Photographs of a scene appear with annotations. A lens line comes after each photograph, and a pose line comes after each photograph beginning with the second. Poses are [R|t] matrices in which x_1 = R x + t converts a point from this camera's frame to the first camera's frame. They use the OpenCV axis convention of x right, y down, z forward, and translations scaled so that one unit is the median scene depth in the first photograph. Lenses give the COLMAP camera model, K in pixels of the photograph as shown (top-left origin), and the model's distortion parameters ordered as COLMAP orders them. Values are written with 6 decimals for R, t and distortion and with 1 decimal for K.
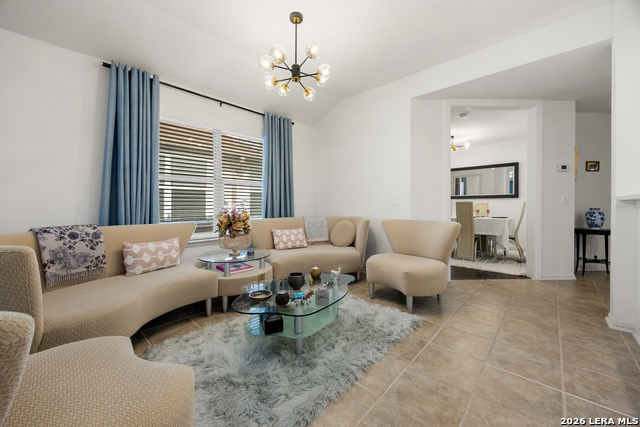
lens RADIAL K [[245.3, 0, 320.3], [0, 245.3, 207.3], [0, 0, 1]] dist [-0.000931, -0.000119]
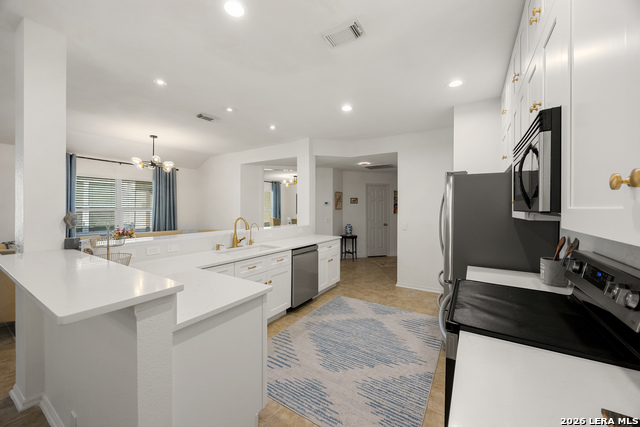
lens RADIAL K [[245.8, 0, 319.0], [0, 245.8, 212.6], [0, 0, 1]] dist [-0.000567, -0.000048]
pose [[0.982597, 0.004191, 0.185700, 0.743384], [-0.005820, 0.999949, 0.008228, -0.136286], [-0.185656, -0.009165, 0.982572, -1.079545]]
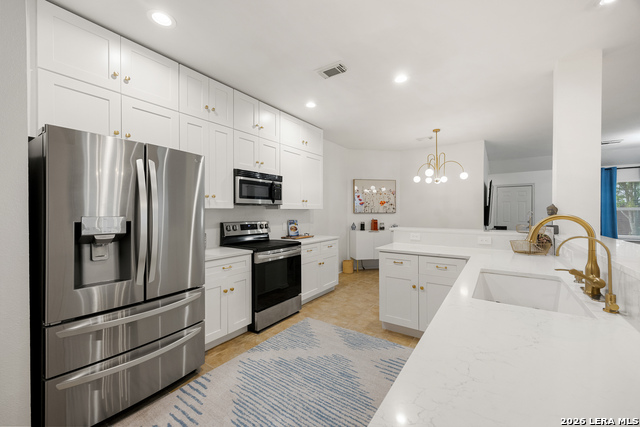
lens RADIAL K [[256.7, 0, 320.0], [0, 256.7, 213.5], [0, 0, 1]] dist [0.007490, -0.000078]
pose [[-0.989540, 0.005962, -0.144135, 1.131470], [0.003450, 0.999838, 0.017672, -0.113779], [0.144217, 0.016989, -0.989400, 0.578208]]
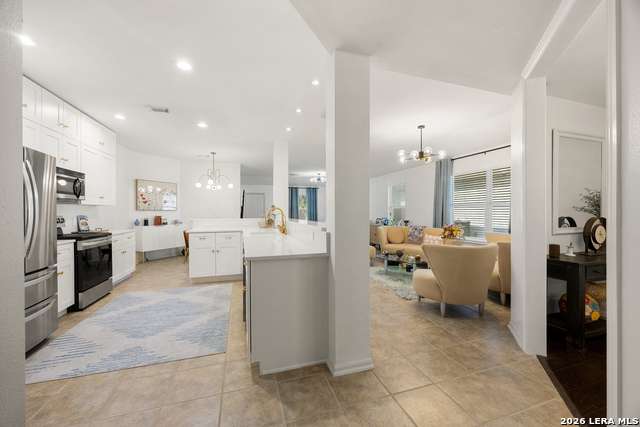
lens RADIAL K [[245.8, 0, 319.0], [0, 245.8, 212.6], [0, 0, 1]] dist [-0.000567, -0.000048]
pose [[-0.489000, 0.006432, -0.872260, 1.702971], [-0.005125, 0.999934, 0.010246, -0.087389], [0.872269, 0.009480, -0.488935, 1.055964]]
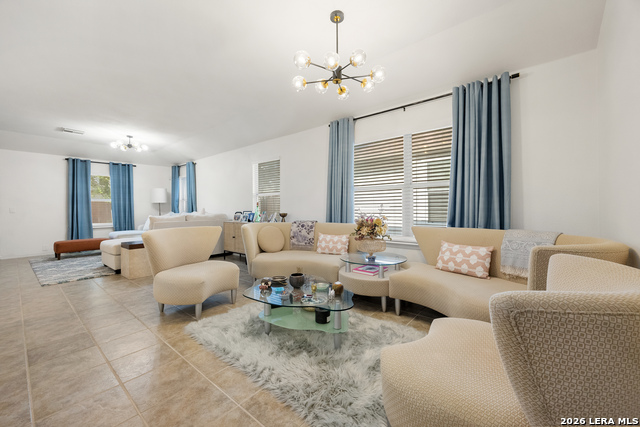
lens RADIAL K [[253.9, 0, 321.0], [0, 253.9, 208.7], [0, 0, 1]] dist [0.002398, 0.000138]
pose [[0.063491, 0.004572, -0.997972, 0.751750], [-0.001136, 0.999989, 0.004509, -0.022505], [0.997982, 0.000848, 0.063496, 0.737353]]
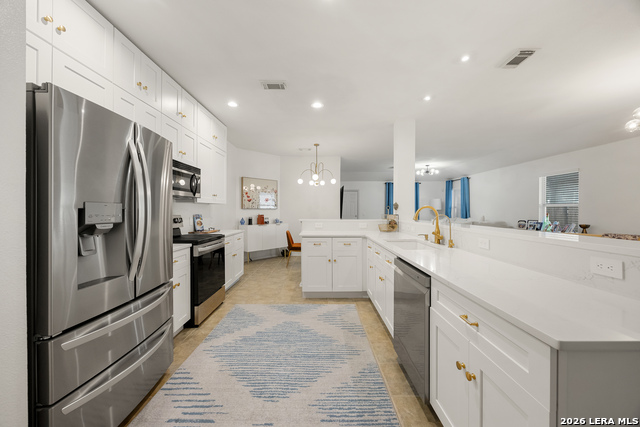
lens RADIAL K [[246.9, 0, 320.8], [0, 246.9, 211.2], [0, 0, 1]] dist [-0.001043, -0.000181]
pose [[-0.724813, 0.004044, -0.688933, 1.561926], [-0.007392, 0.999880, 0.013646, -0.090491], [0.688906, 0.014984, -0.724696, 0.564649]]
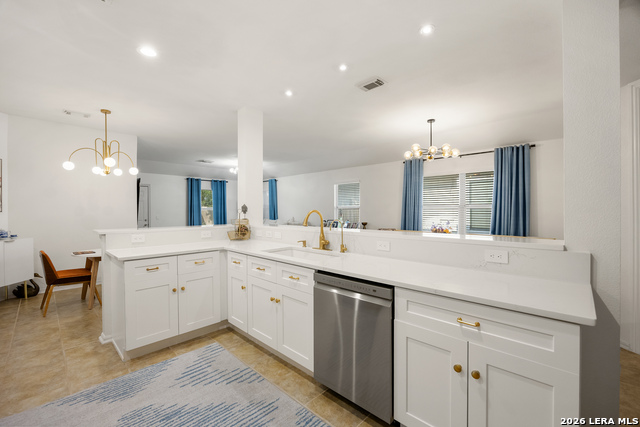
lens RADIAL K [[270.5, 0, 319.2], [0, 270.5, 210.9], [0, 0, 1]] dist [-0.011843, 0.000055]
pose [[-0.011249, 0.004651, -0.999926, 1.580225], [-0.007984, 0.999957, 0.004741, -0.103243], [0.999905, 0.008037, -0.011211, 0.177849]]
